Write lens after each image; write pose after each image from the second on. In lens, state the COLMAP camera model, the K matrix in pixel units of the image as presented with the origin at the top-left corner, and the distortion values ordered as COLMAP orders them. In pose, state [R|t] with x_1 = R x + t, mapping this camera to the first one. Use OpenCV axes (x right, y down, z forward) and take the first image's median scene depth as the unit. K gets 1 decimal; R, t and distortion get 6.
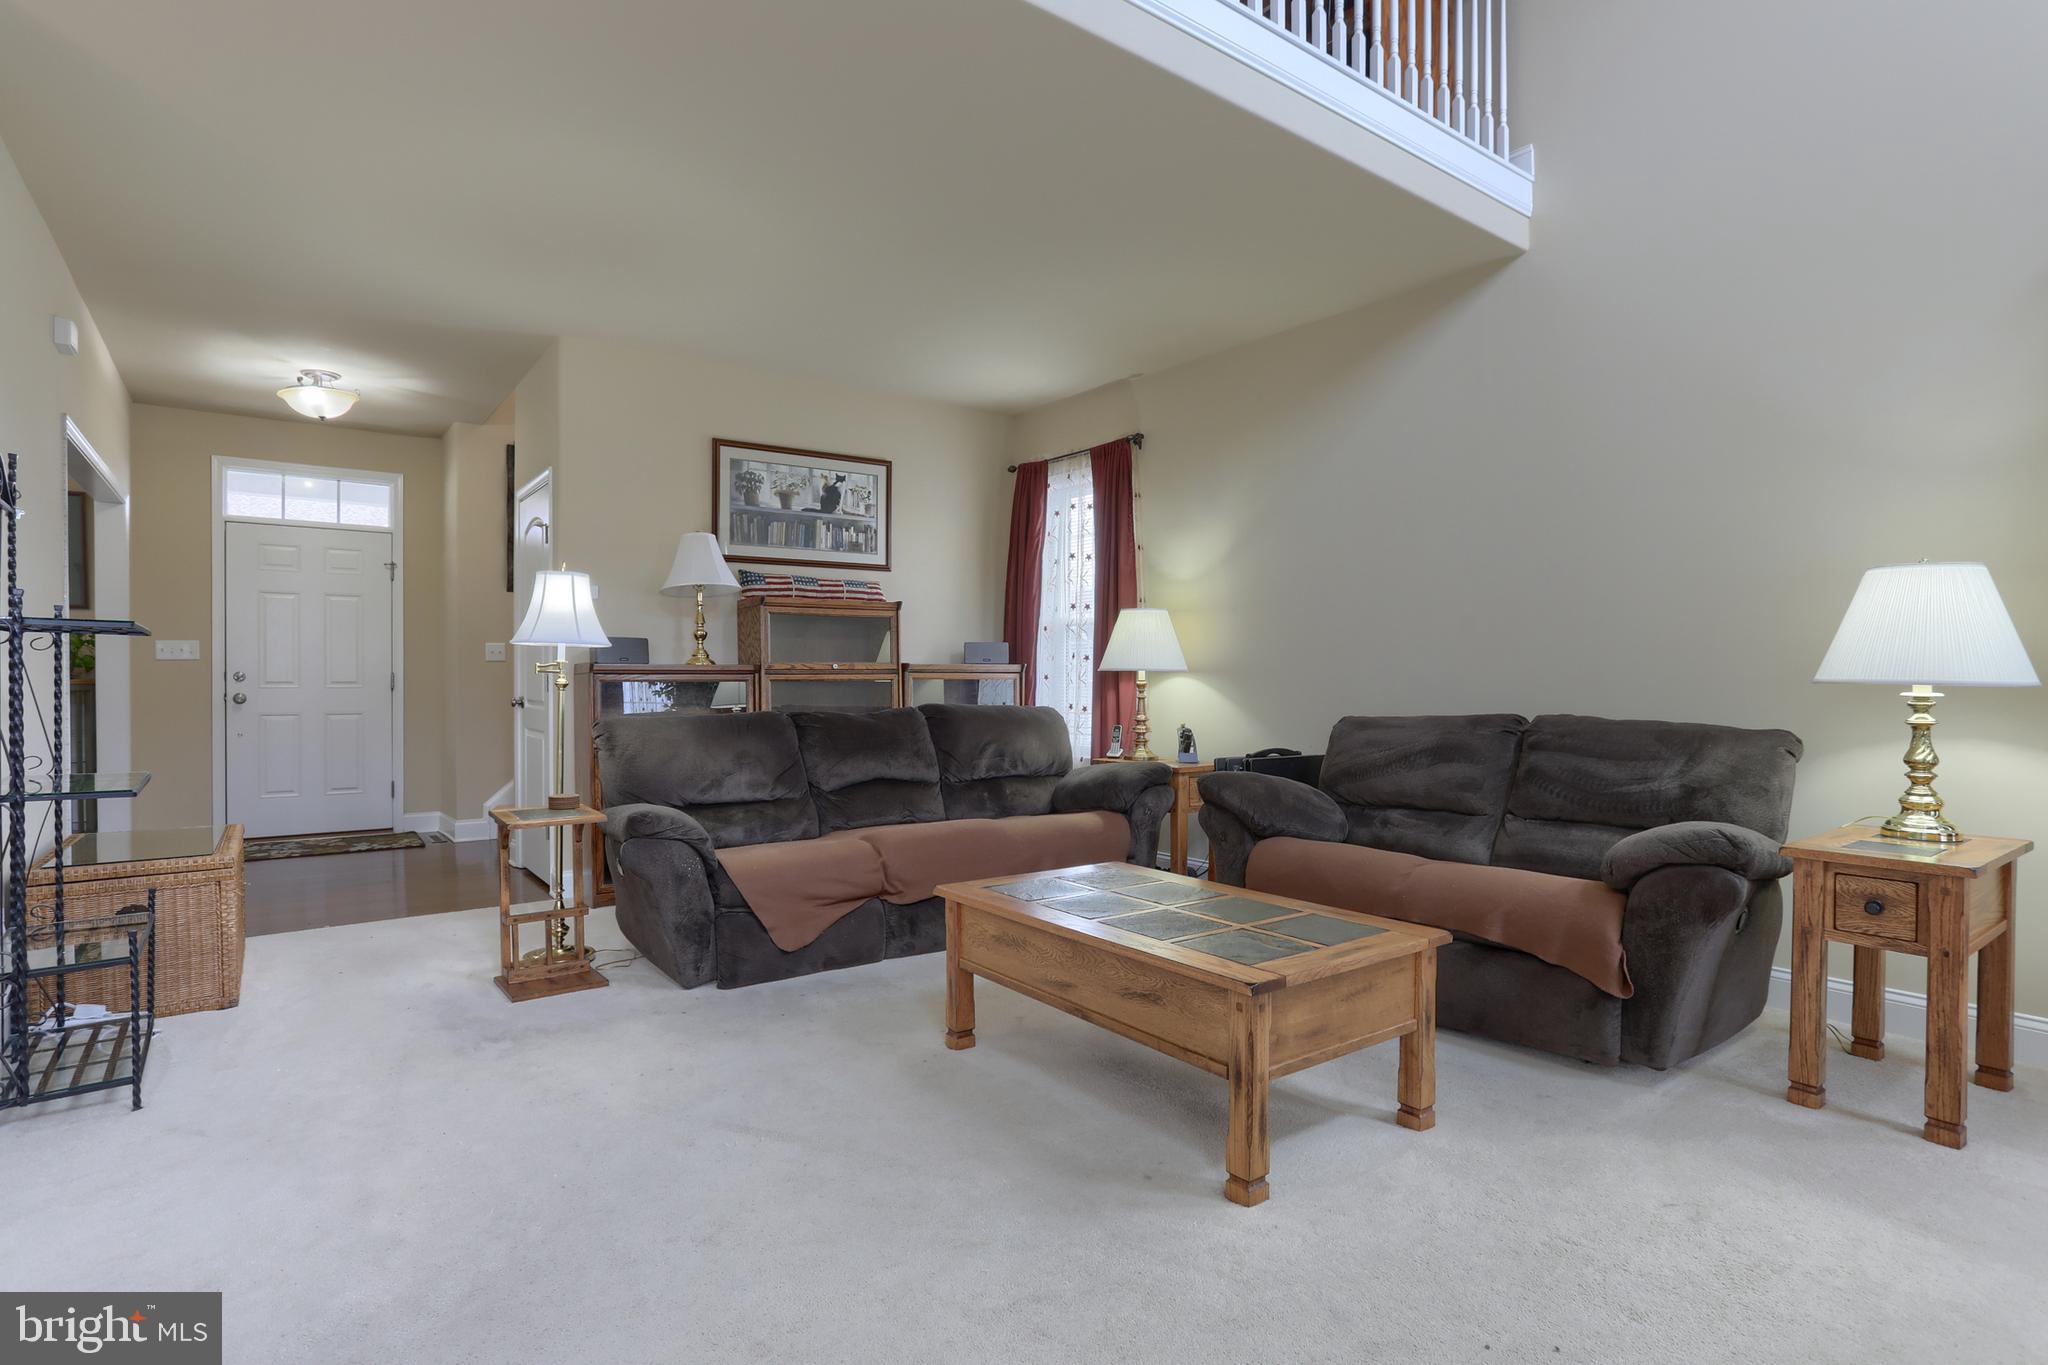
lens RADIAL K [[1040.8, 0, 1025.5], [0, 1040.8, 695.1], [0, 0, 1]] dist [-0.054715, 0.035696]
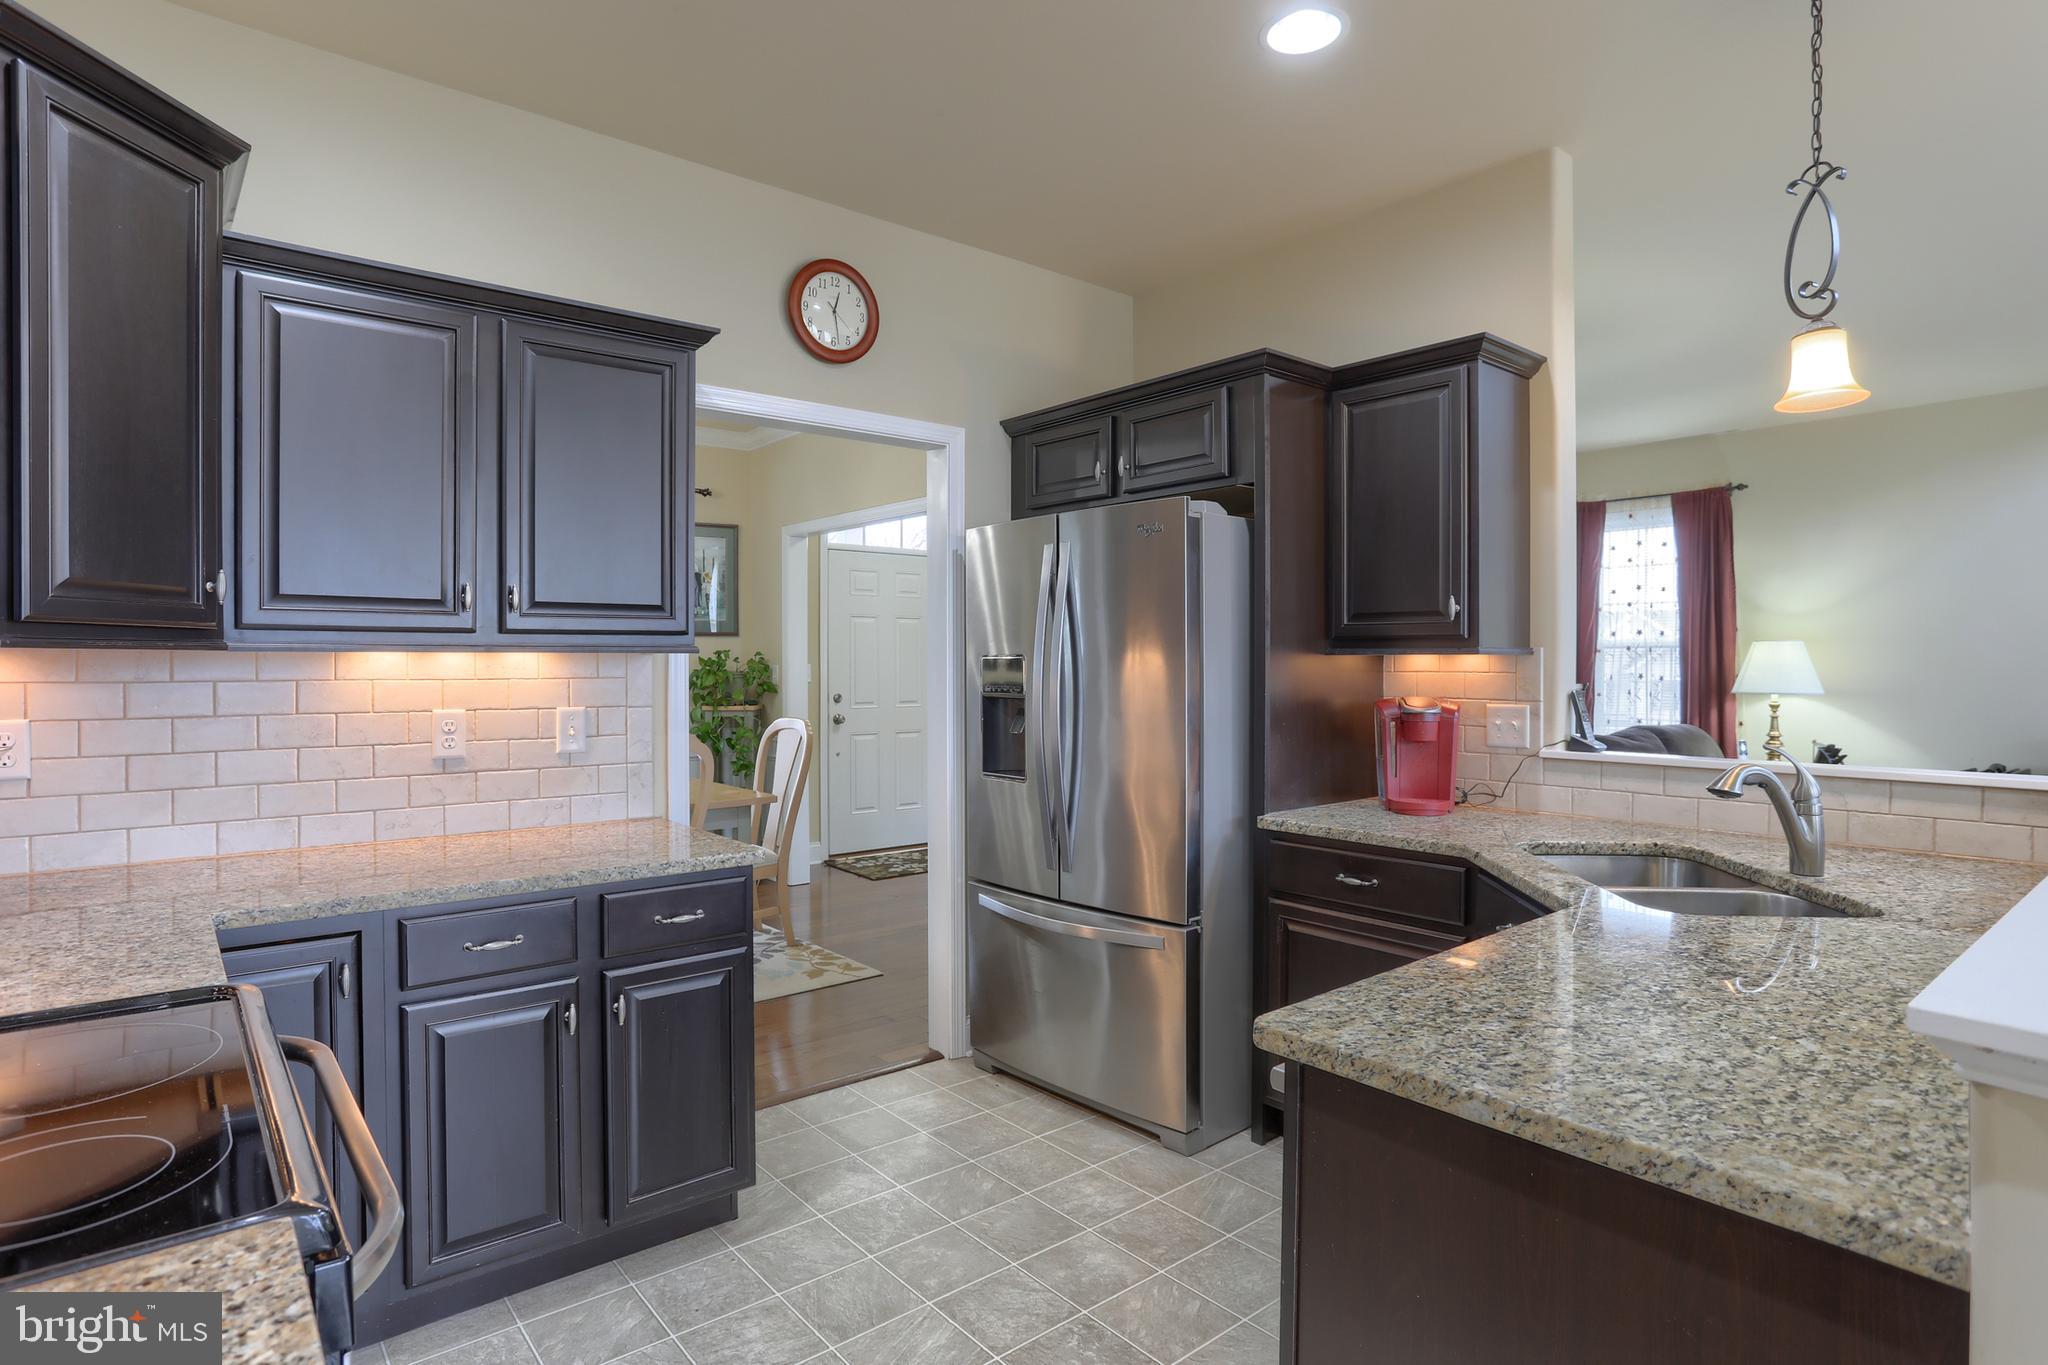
lens RADIAL K [[1076.6, 0, 1011.3], [0, 1076.6, 668.8], [0, 0, 1]] dist [-0.051671, 0.027689]
pose [[0.998605, -0.005135, 0.052547, -0.774044], [0.005829, 0.999898, -0.013052, -0.039043], [-0.052475, 0.013340, 0.998533, -0.118648]]
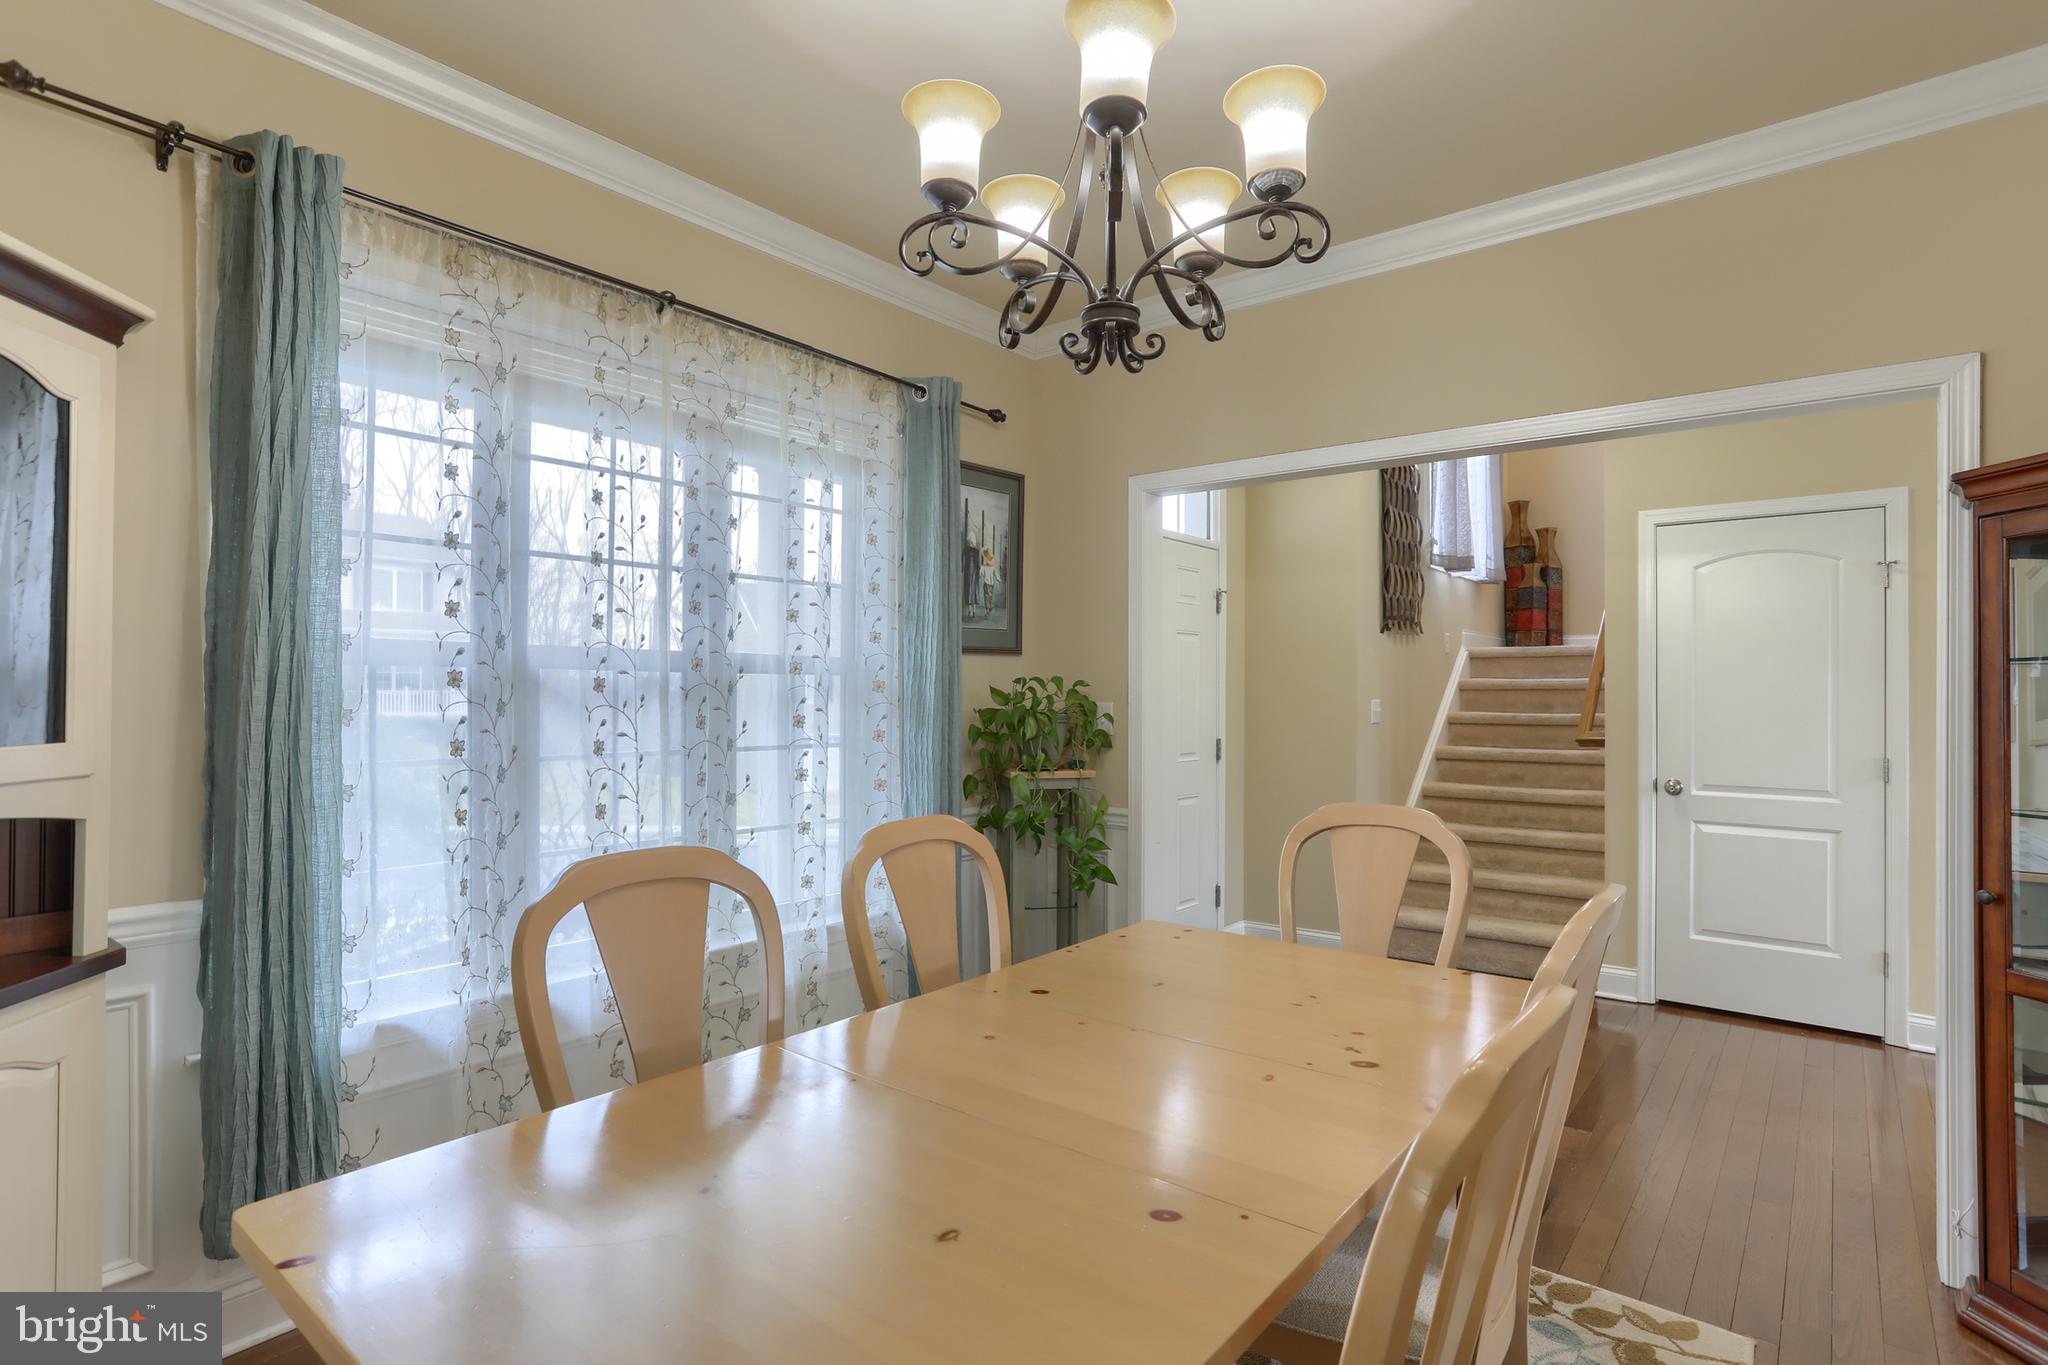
lens RADIAL K [[1039.8, 0, 1036.0], [0, 1039.8, 681.4], [0, 0, 1]] dist [-0.053720, 0.038926]
pose [[0.968457, 0.002660, 0.249165, -1.164554], [0.003364, 0.999712, -0.023749, -0.056321], [-0.249157, 0.023838, 0.968170, 0.368824]]
